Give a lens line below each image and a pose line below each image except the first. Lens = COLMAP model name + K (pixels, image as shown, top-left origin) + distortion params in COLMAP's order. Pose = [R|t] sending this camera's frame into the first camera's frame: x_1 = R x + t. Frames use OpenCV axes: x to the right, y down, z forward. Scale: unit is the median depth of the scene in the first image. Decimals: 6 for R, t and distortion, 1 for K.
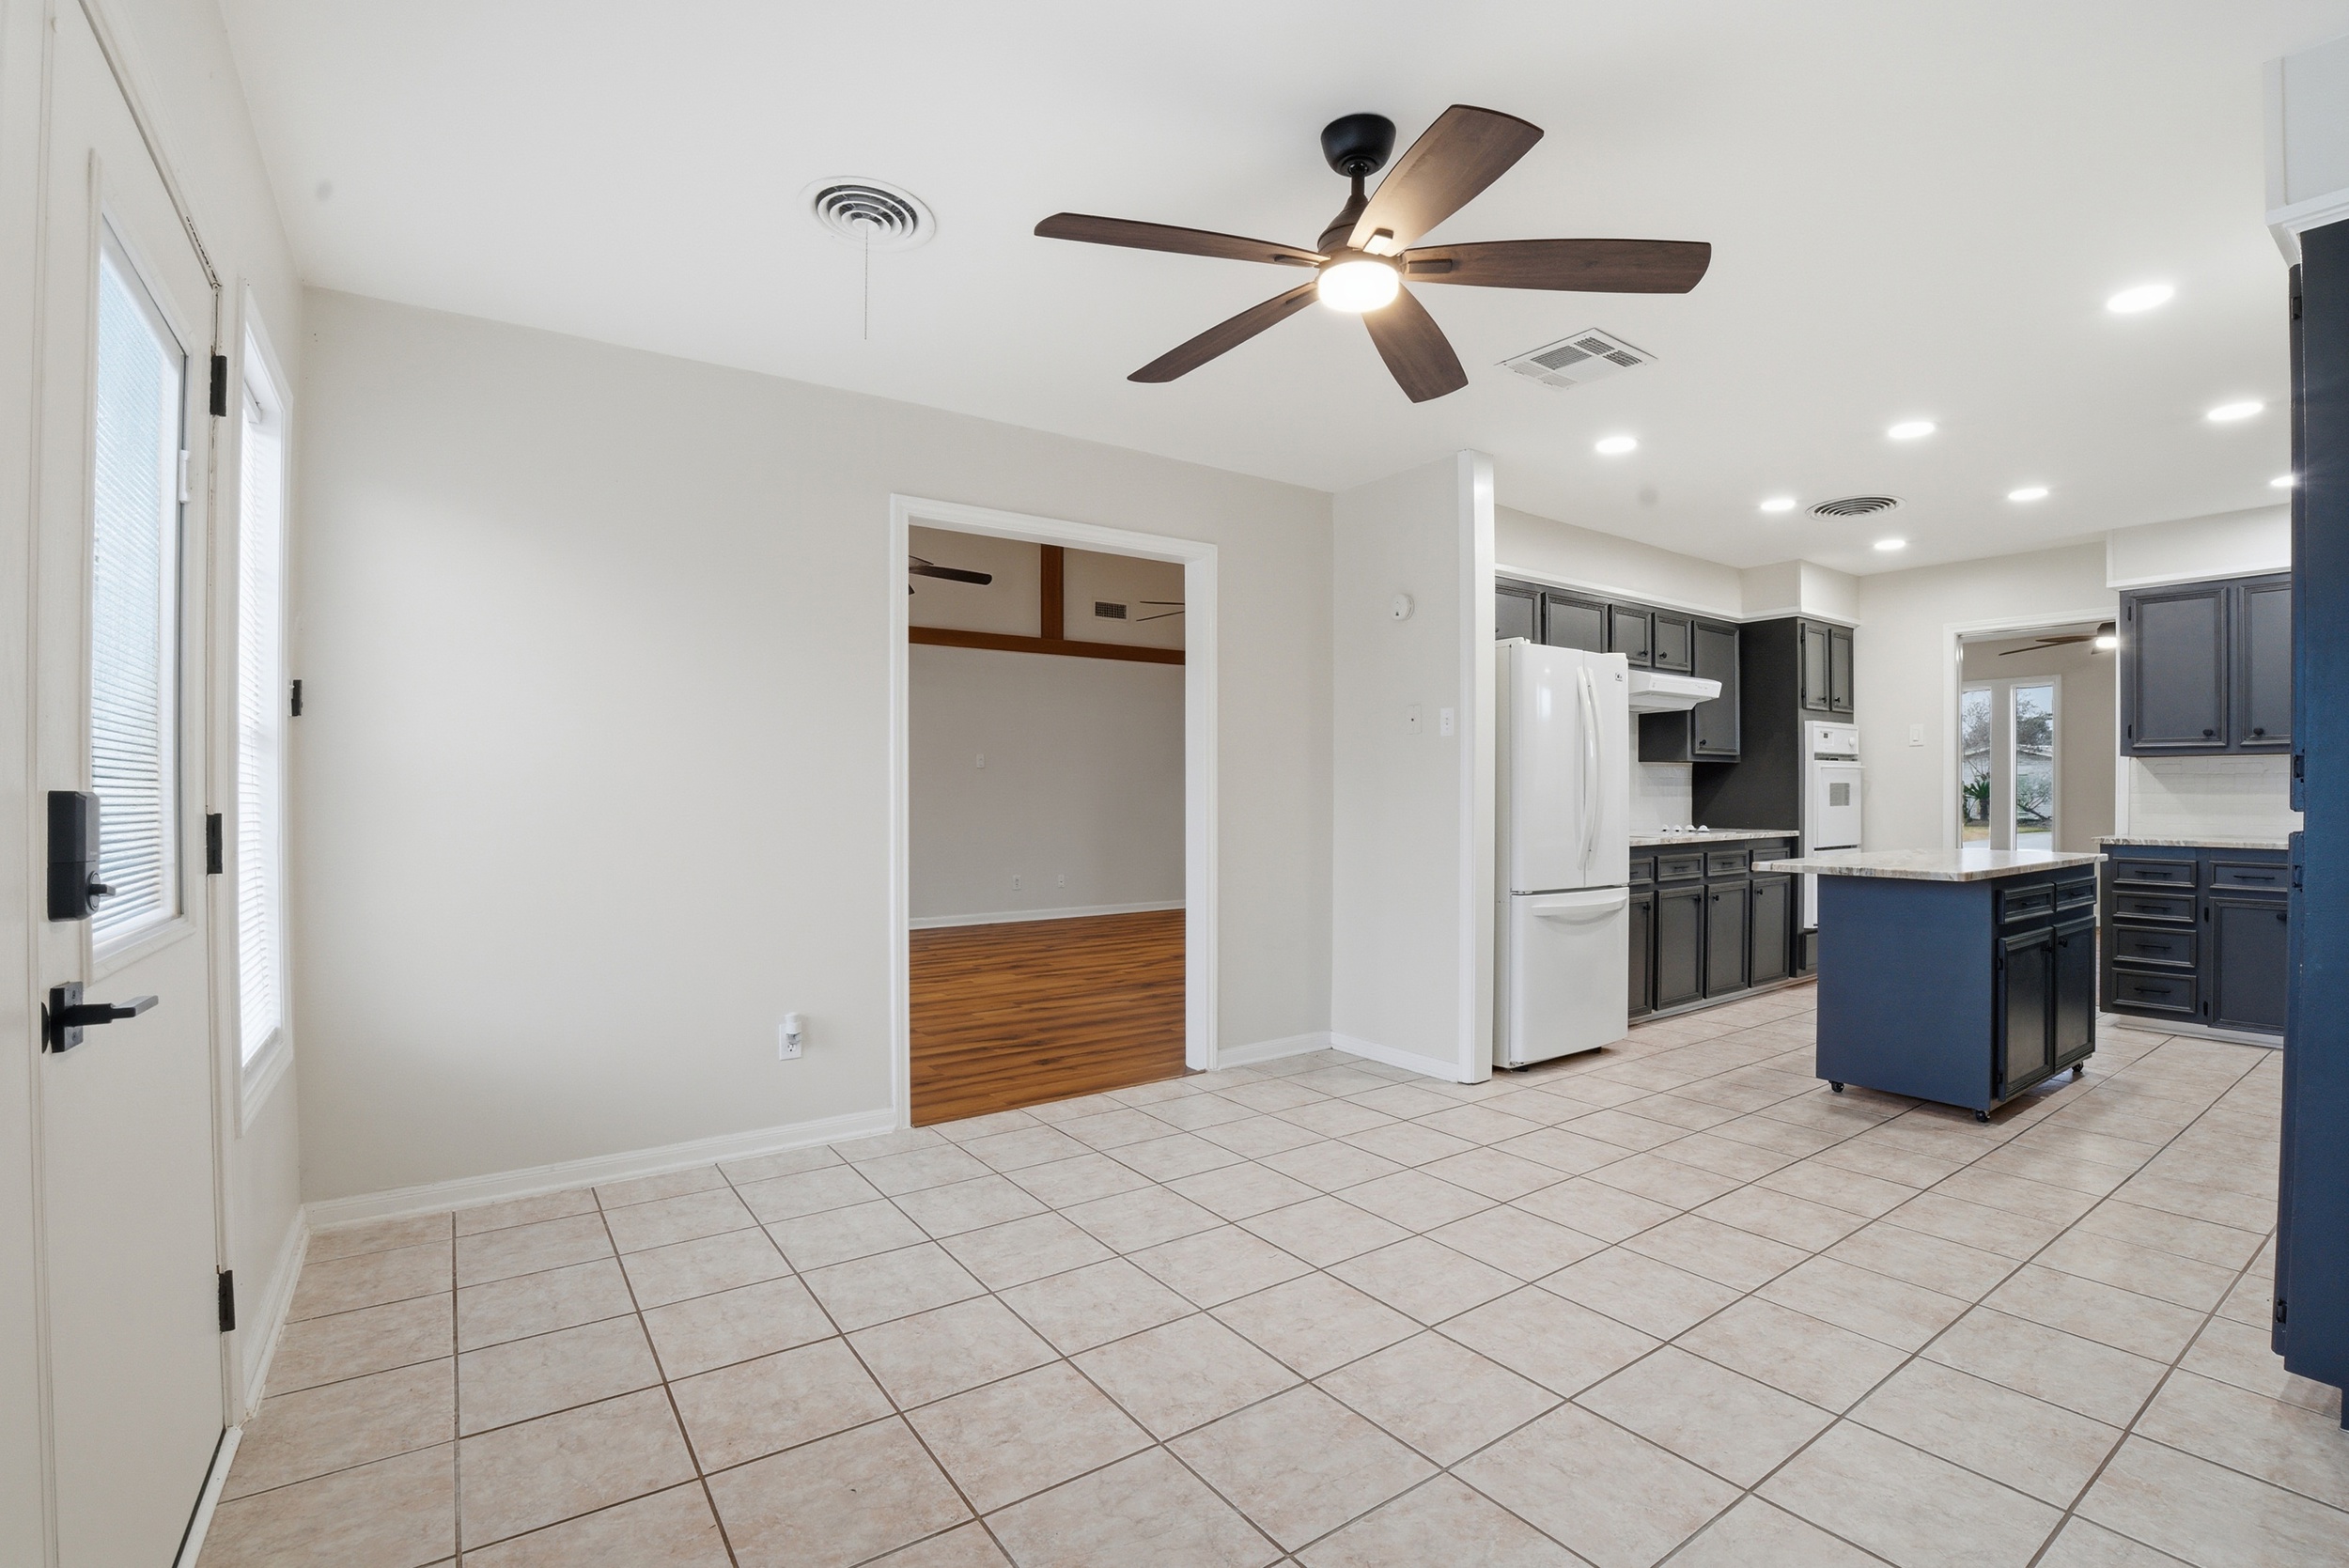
lens RADIAL K [[1040.8, 0, 1194.6], [0, 1040.8, 791.6], [0, 0, 1]] dist [-0.052697, 0.000714]
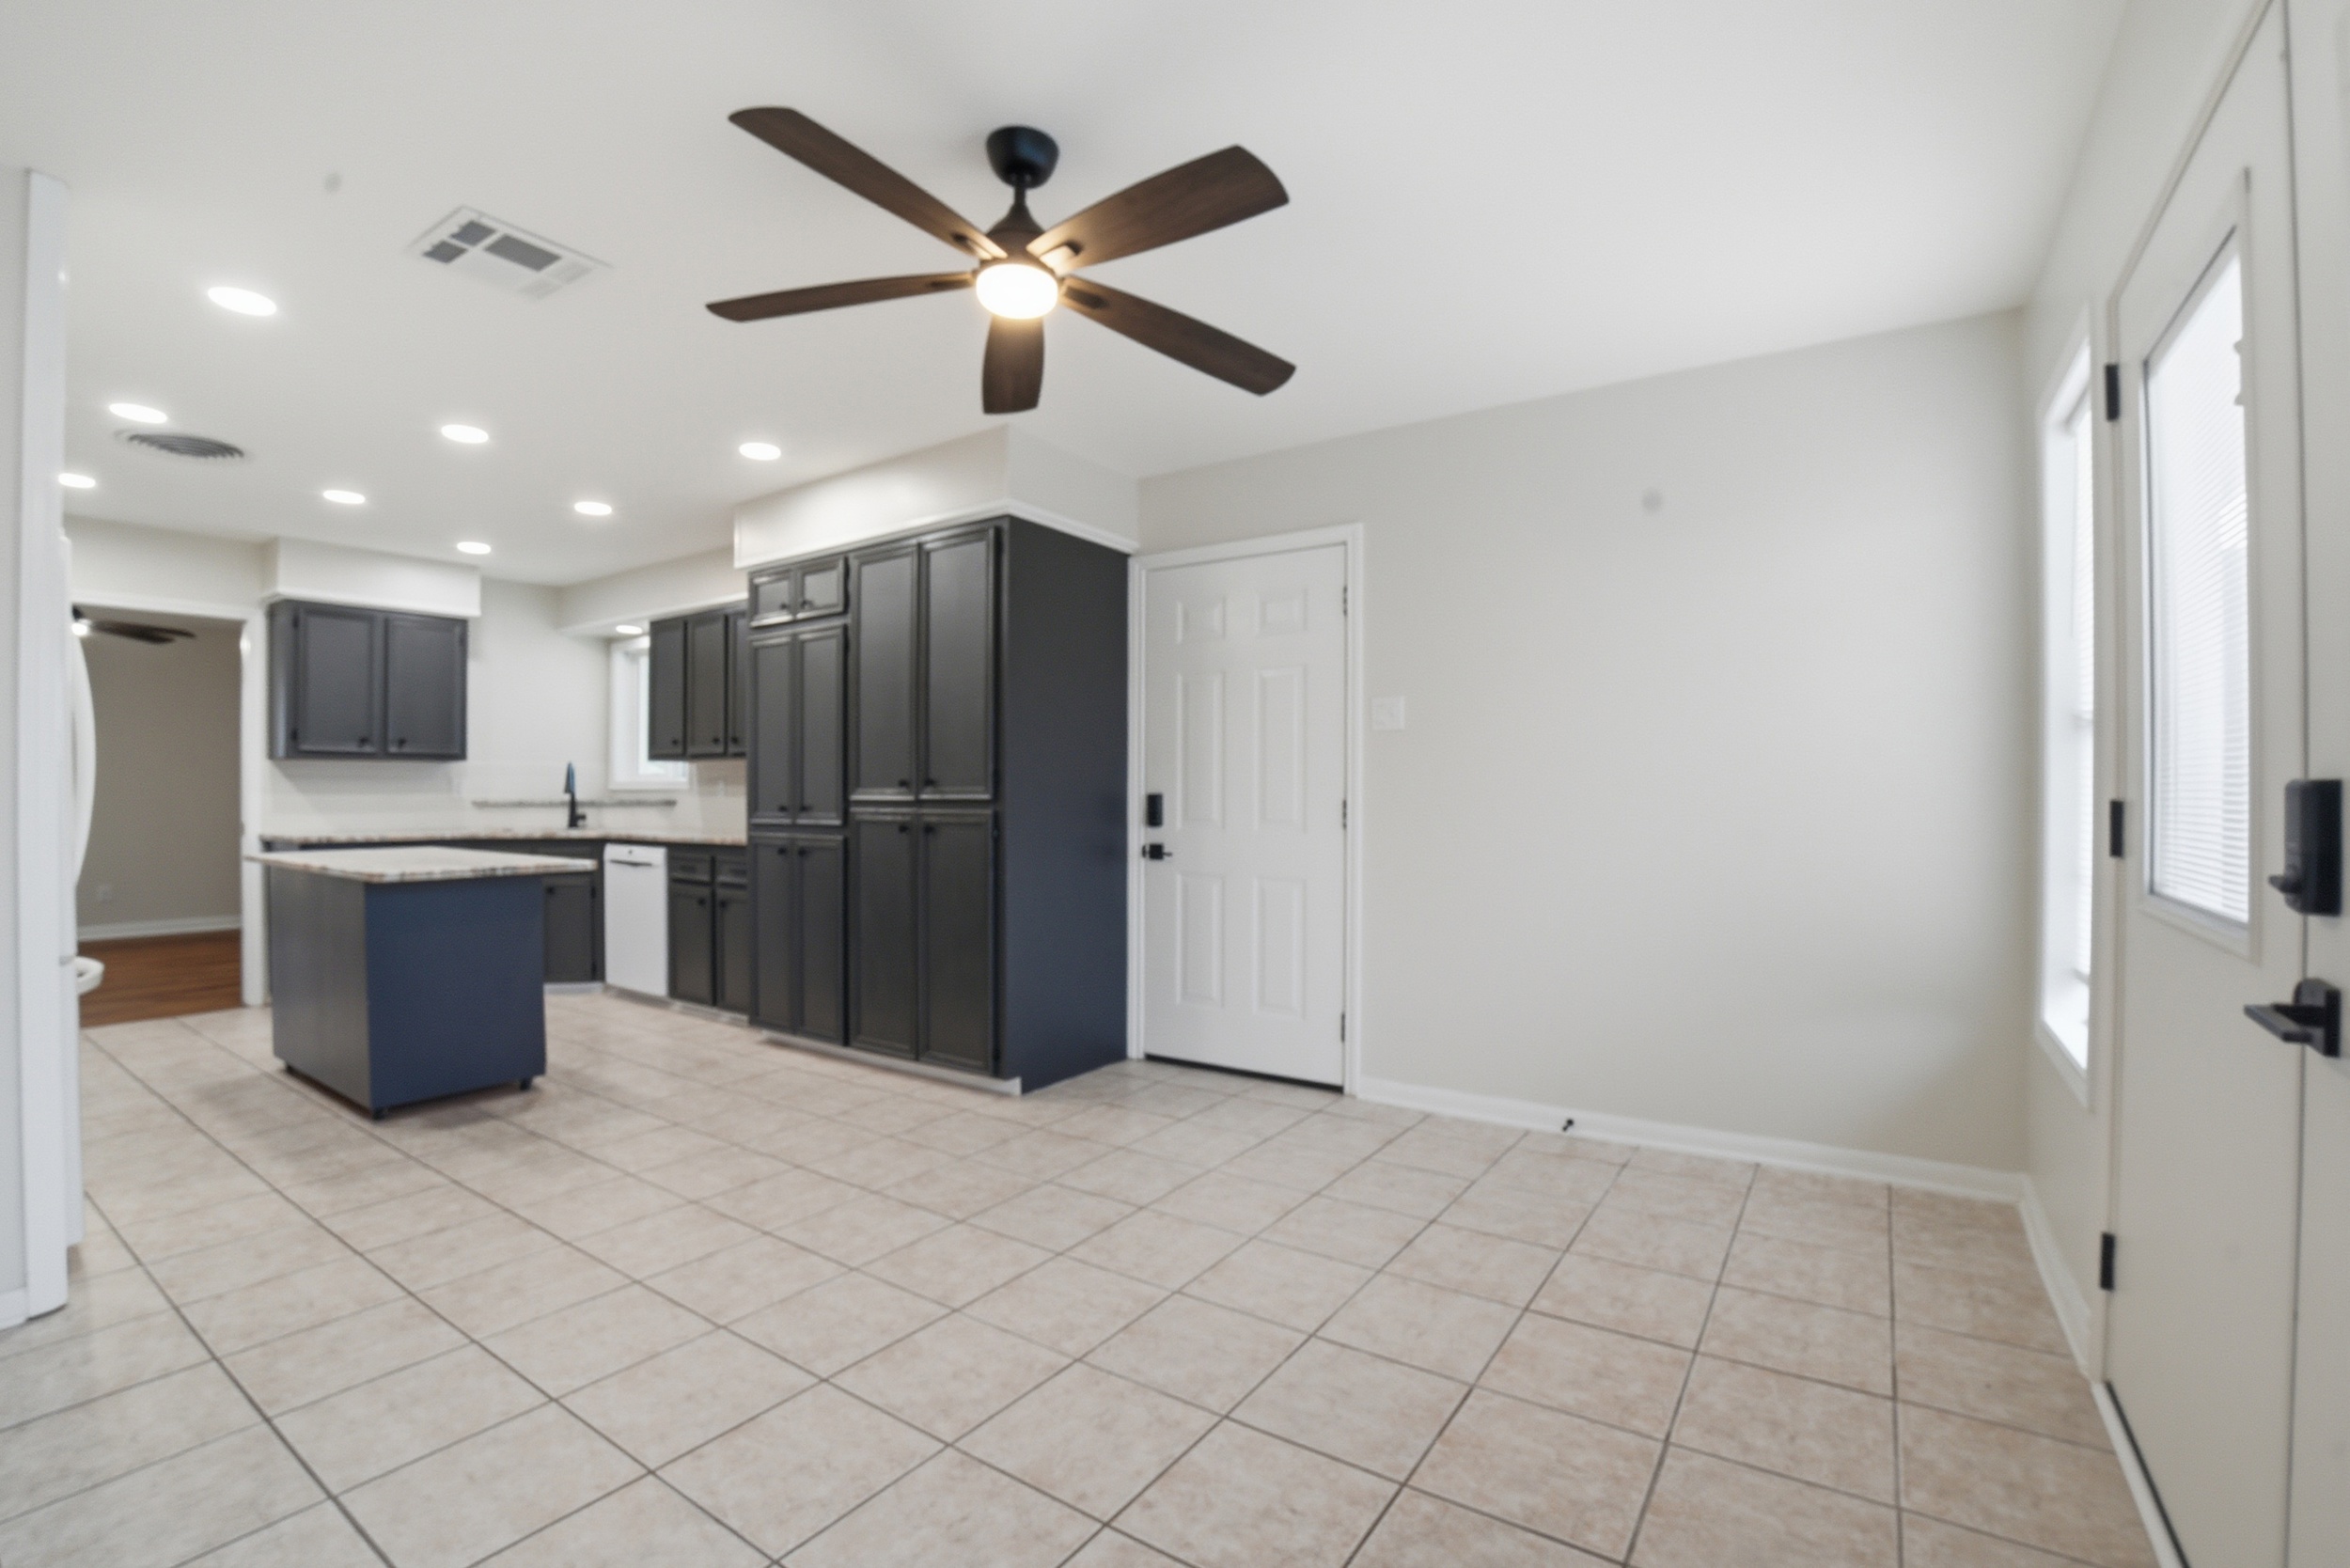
lens RADIAL K [[1040.7, 0, 1155.9], [0, 1040.7, 792.3], [0, 0, 1]] dist [-0.053827, 0.002605]
pose [[-0.314698, -0.000222, 0.949192, -0.325835], [0.002764, 0.999996, 0.001150, 0.001571], [-0.949188, 0.002985, -0.314696, 0.455993]]
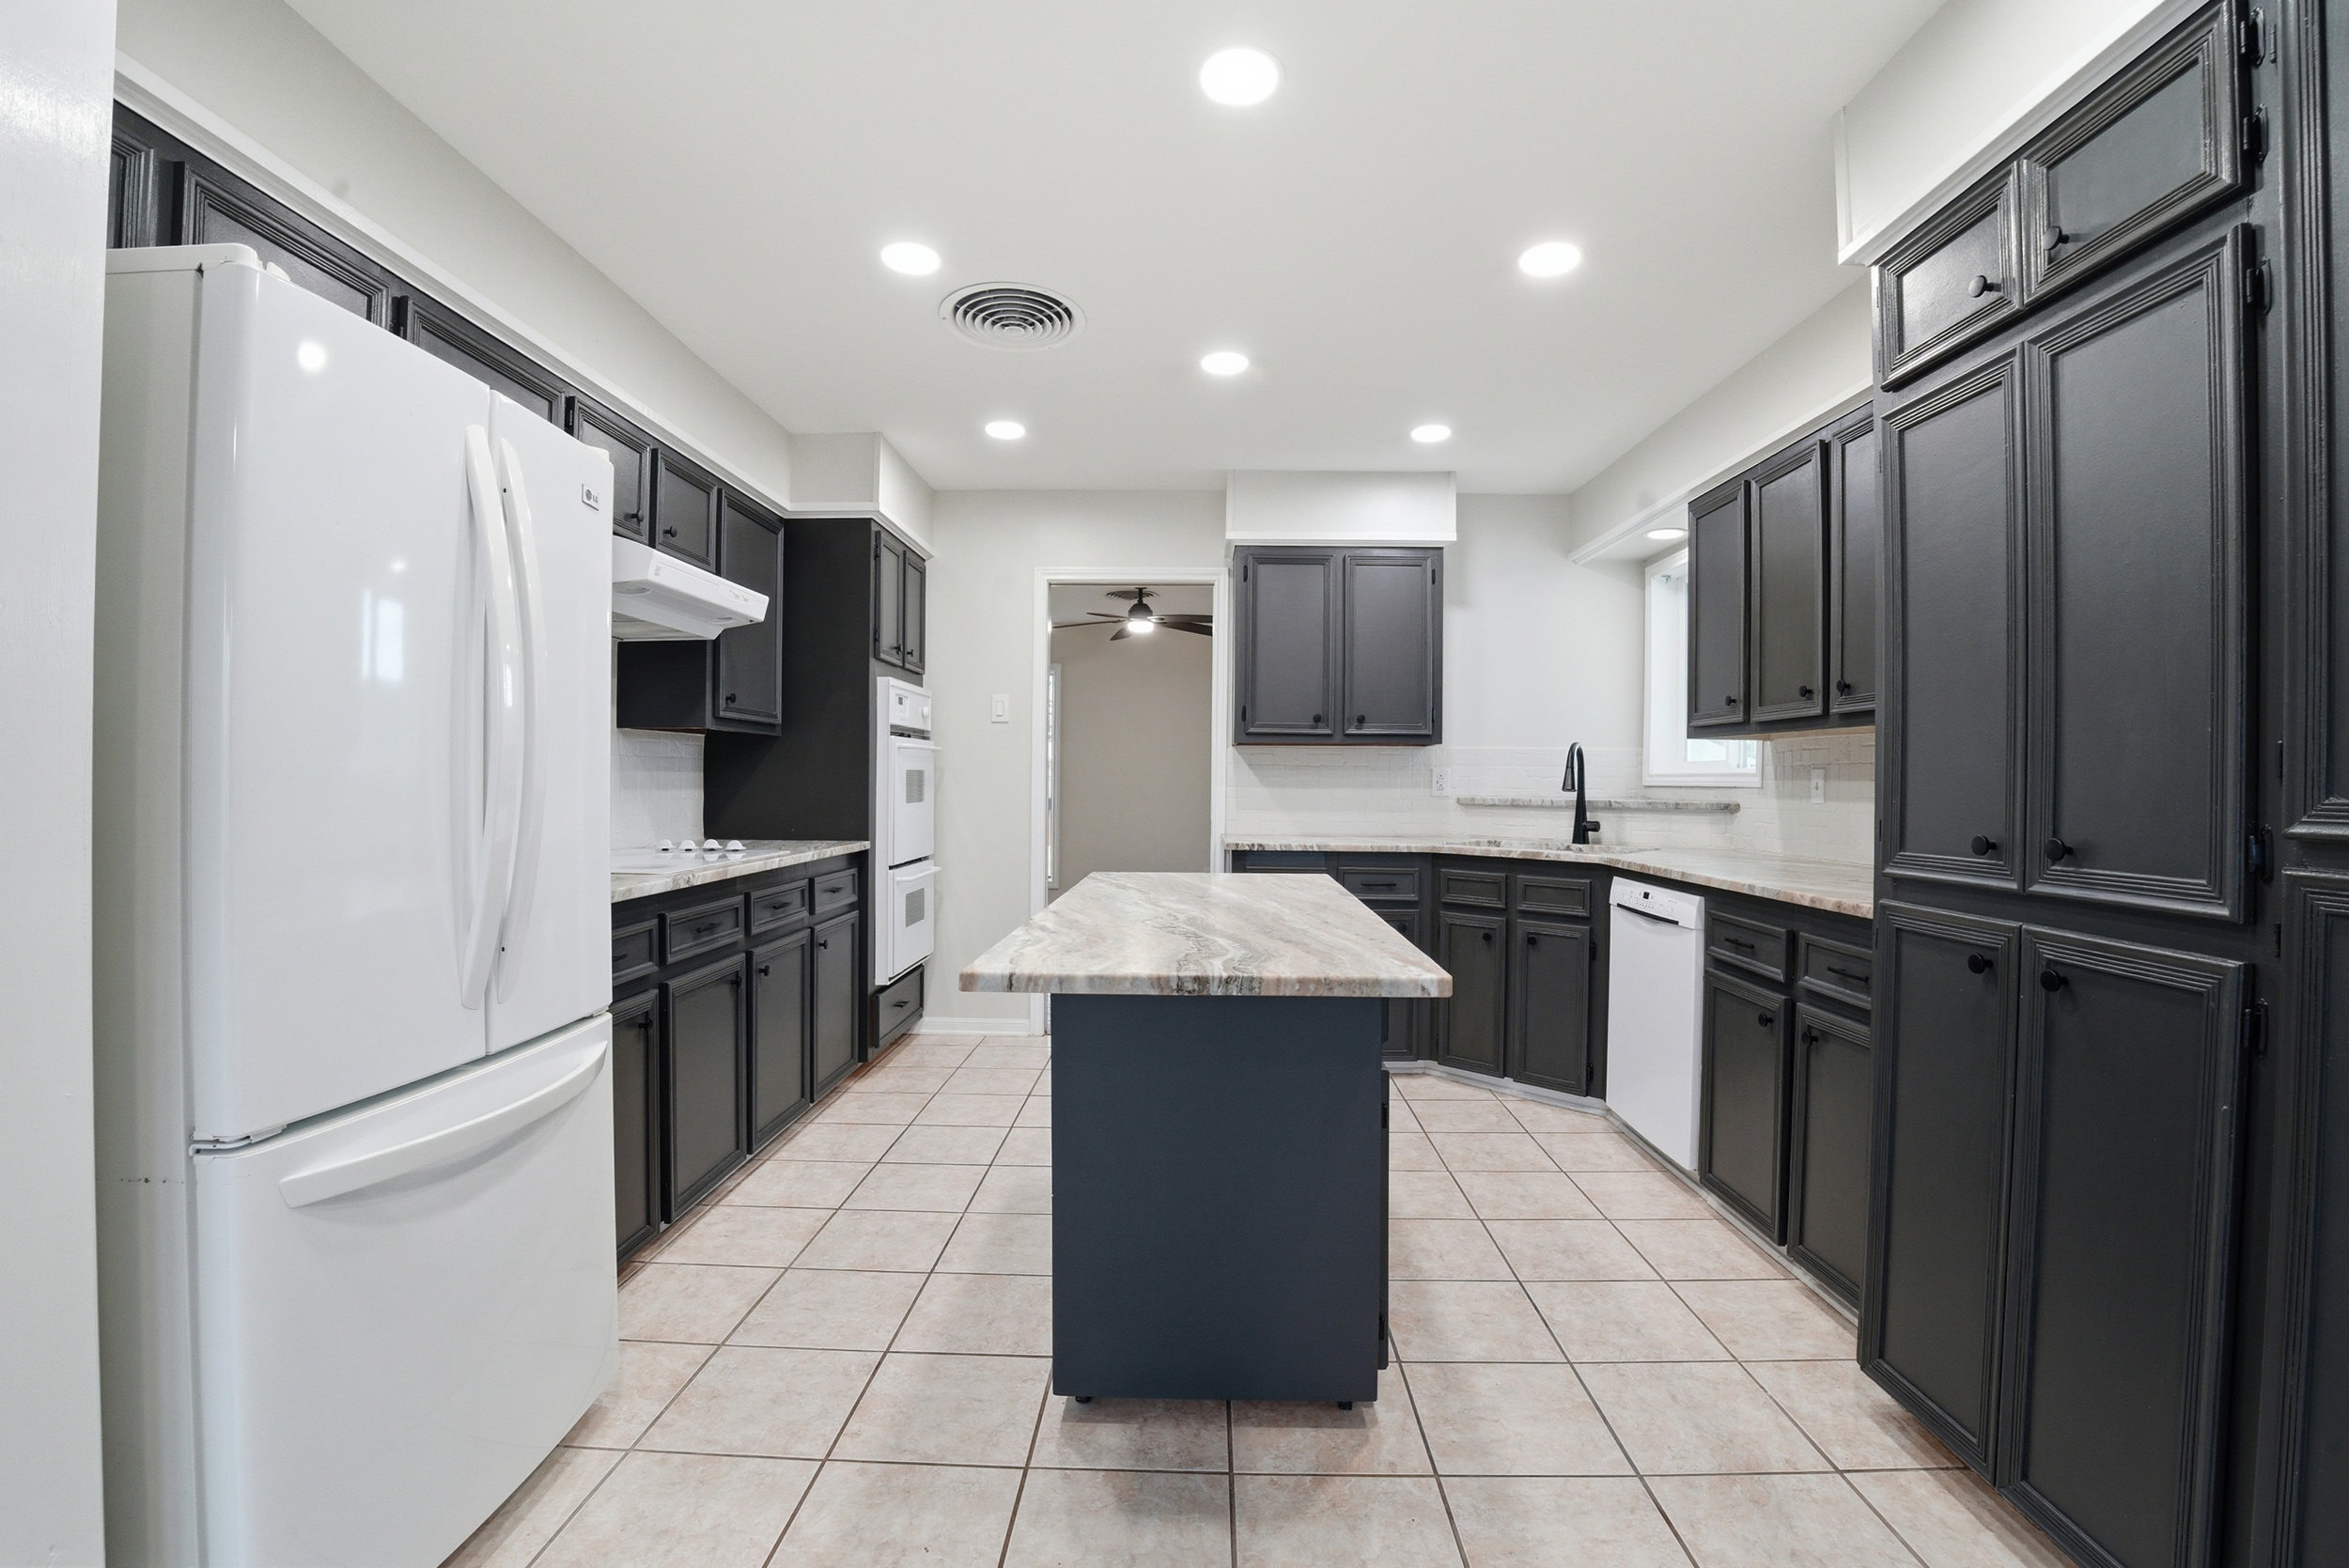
lens RADIAL K [[1040.2, 0, 1192.4], [0, 1040.2, 789.9], [0, 0, 1]] dist [-0.053827, 0.002605]
pose [[0.592936, -0.001816, 0.805247, 0.198685], [-0.008345, 0.999930, 0.008399, -0.002528], [-0.805206, -0.011700, 0.592879, 0.493275]]
